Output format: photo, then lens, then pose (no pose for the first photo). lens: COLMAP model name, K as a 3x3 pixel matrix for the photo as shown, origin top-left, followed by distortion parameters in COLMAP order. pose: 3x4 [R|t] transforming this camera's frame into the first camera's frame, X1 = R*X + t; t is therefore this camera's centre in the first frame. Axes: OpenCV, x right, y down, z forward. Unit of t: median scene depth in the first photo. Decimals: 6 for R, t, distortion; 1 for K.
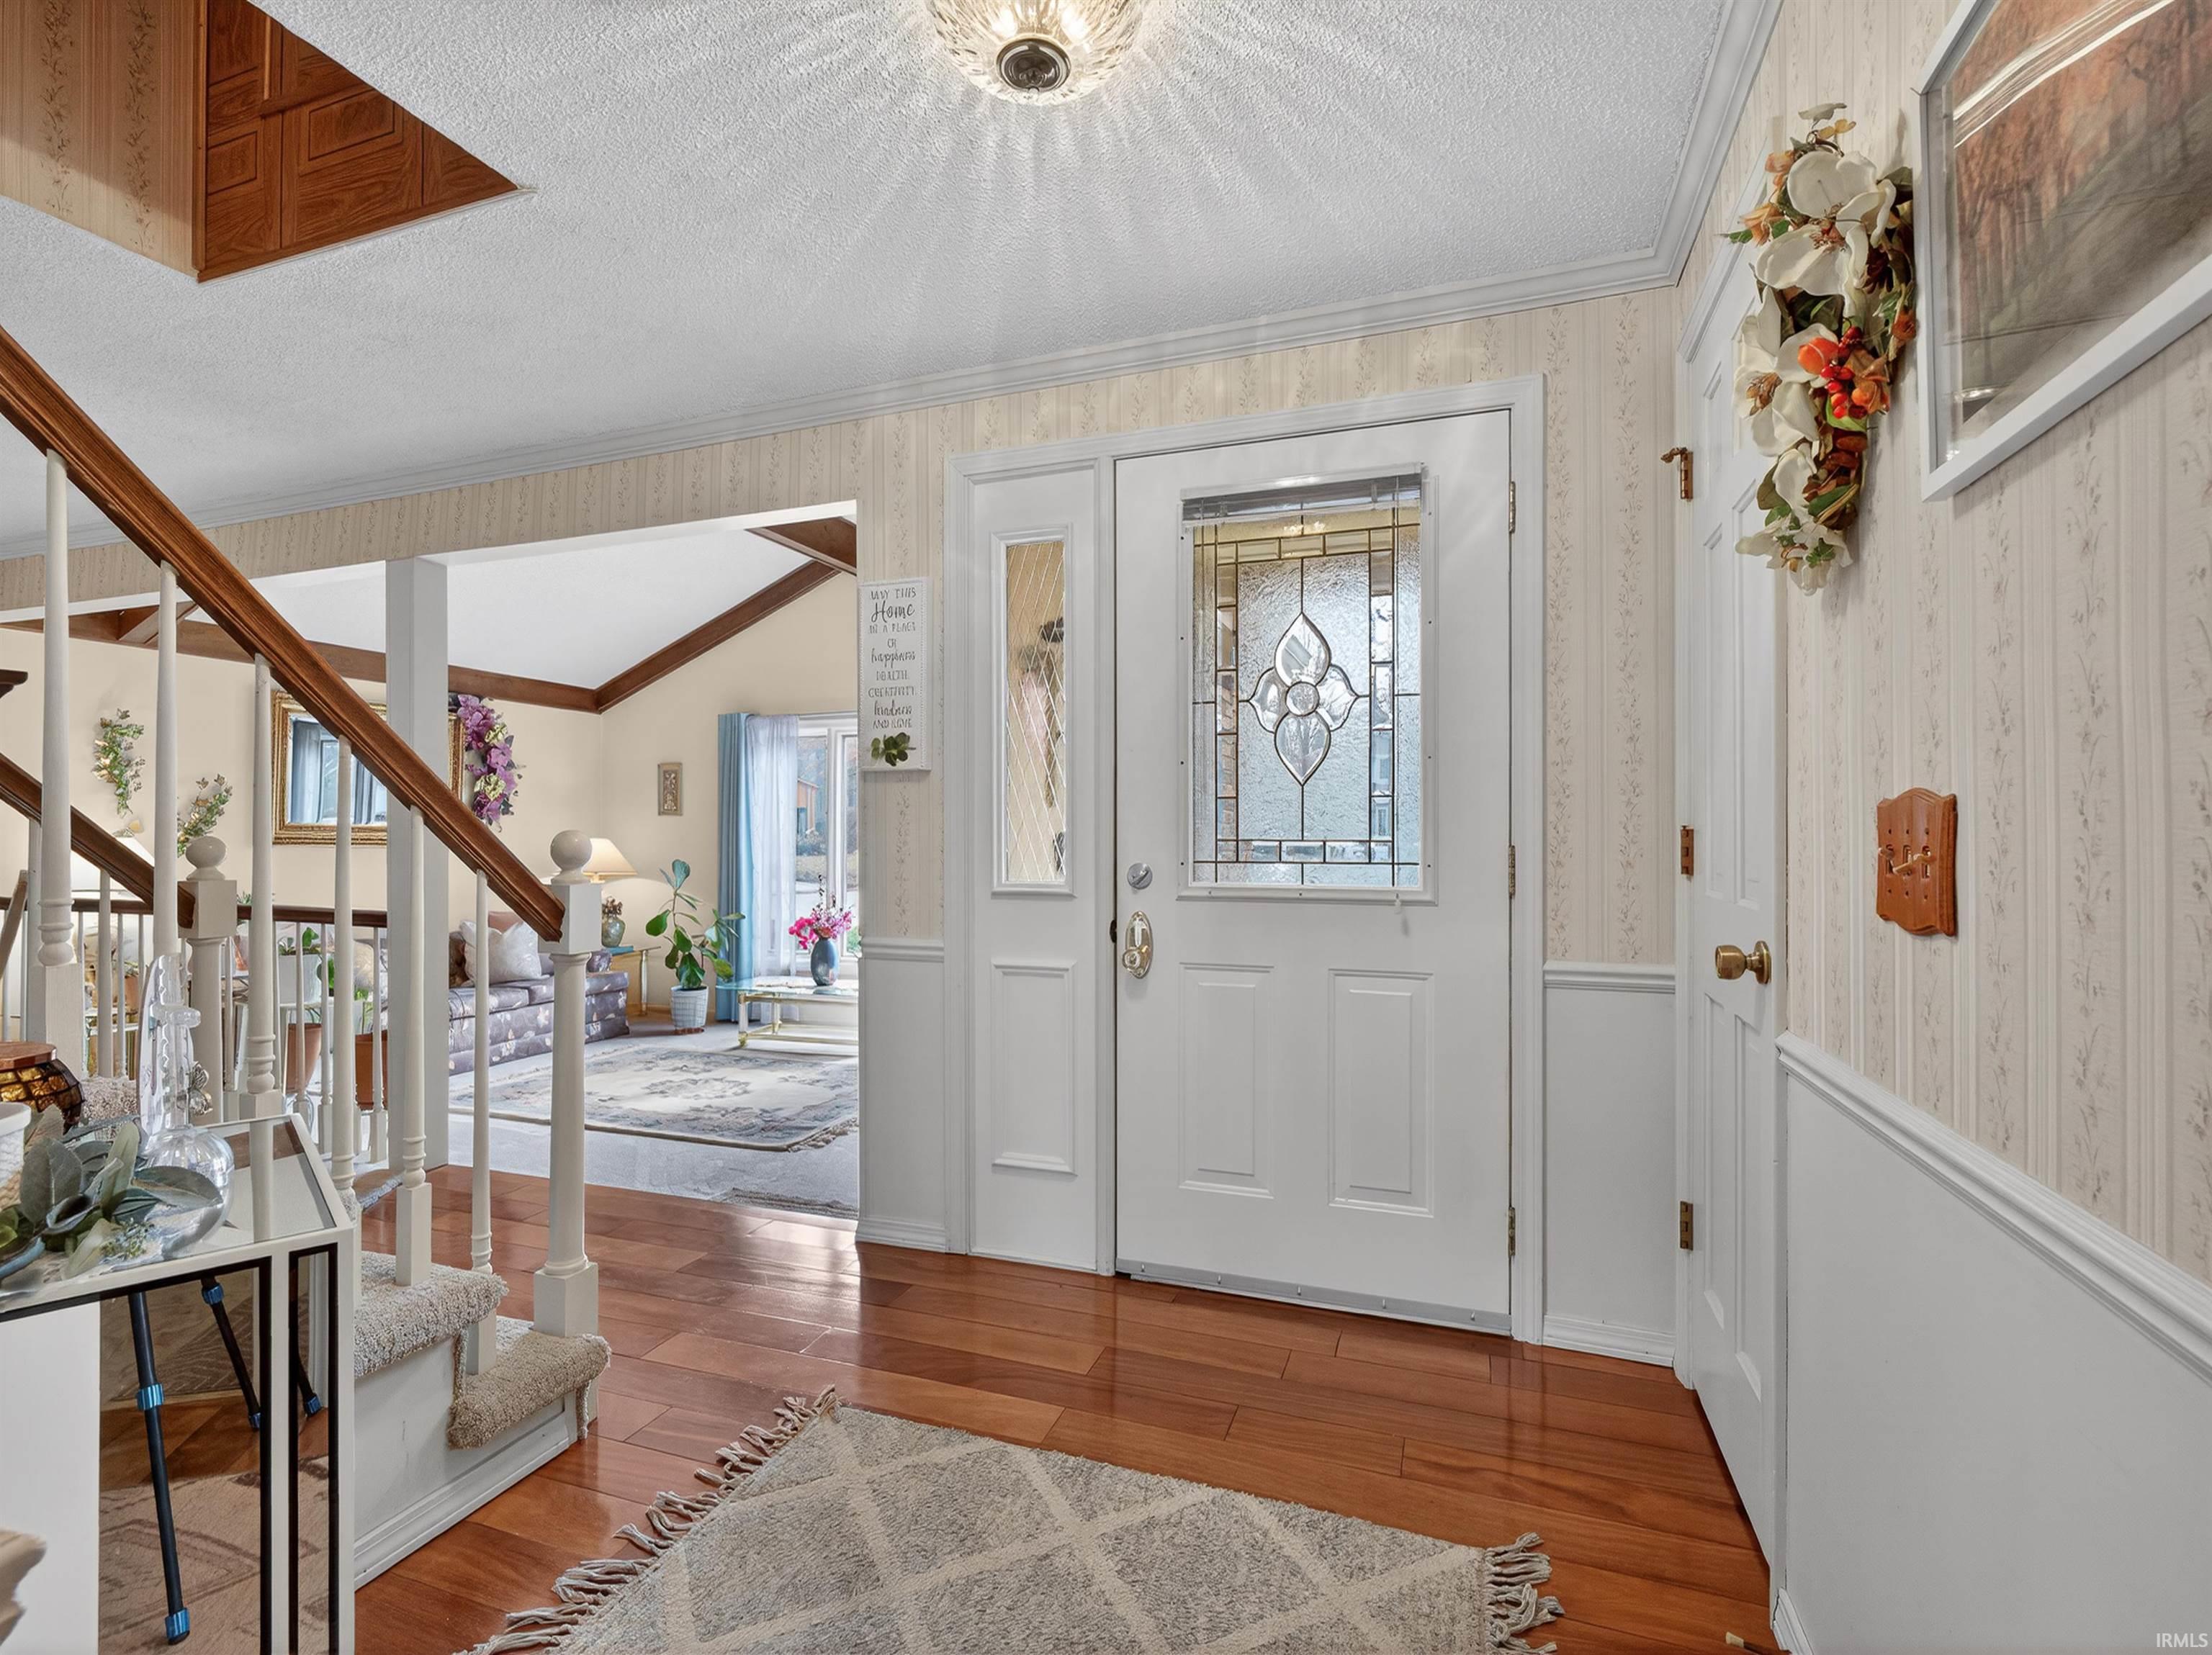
lens RADIAL K [[1043.0, 0, 1100.9], [0, 1043.0, 823.9], [0, 0, 1]] dist [0.001867, -0.000859]
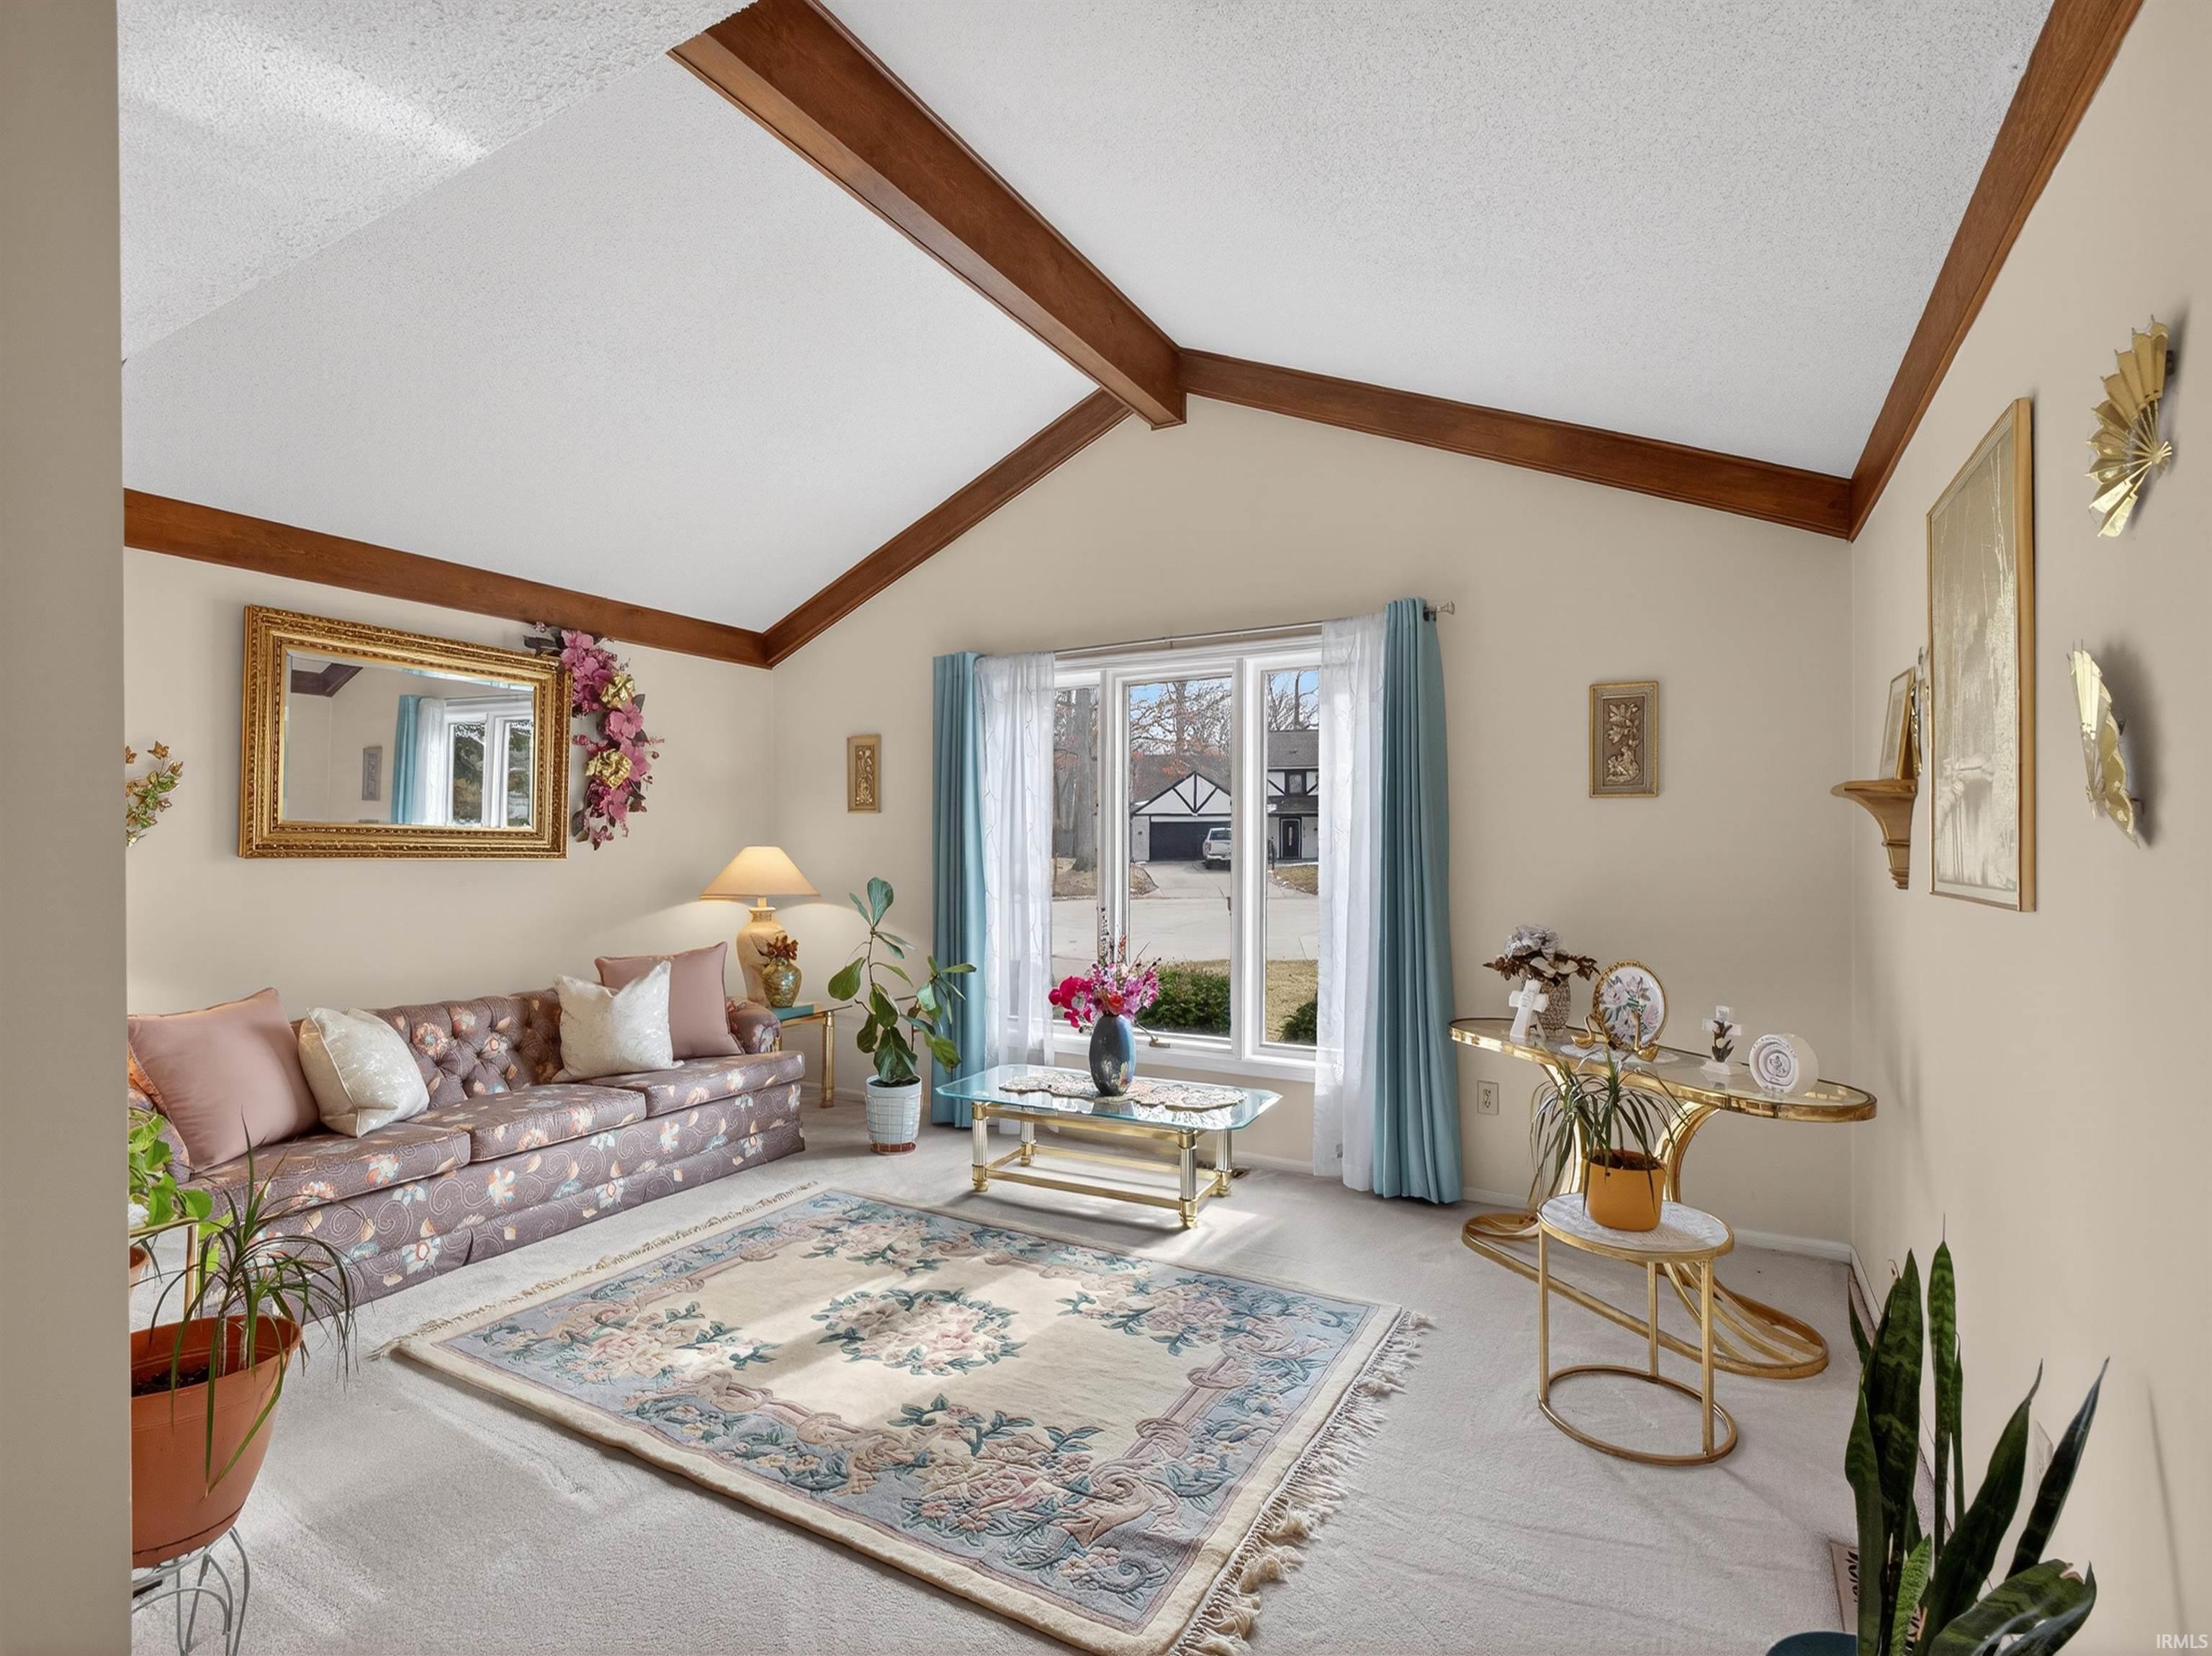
lens RADIAL K [[1043.1, 0, 1100.9], [0, 1043.1, 824.4], [0, 0, 1]] dist [0.001867, -0.000859]
pose [[0.985539, -0.005290, -0.169369, -0.162572], [0.004120, 0.999965, -0.007255, 0.006154], [0.169402, 0.006452, 0.985526, 0.397016]]
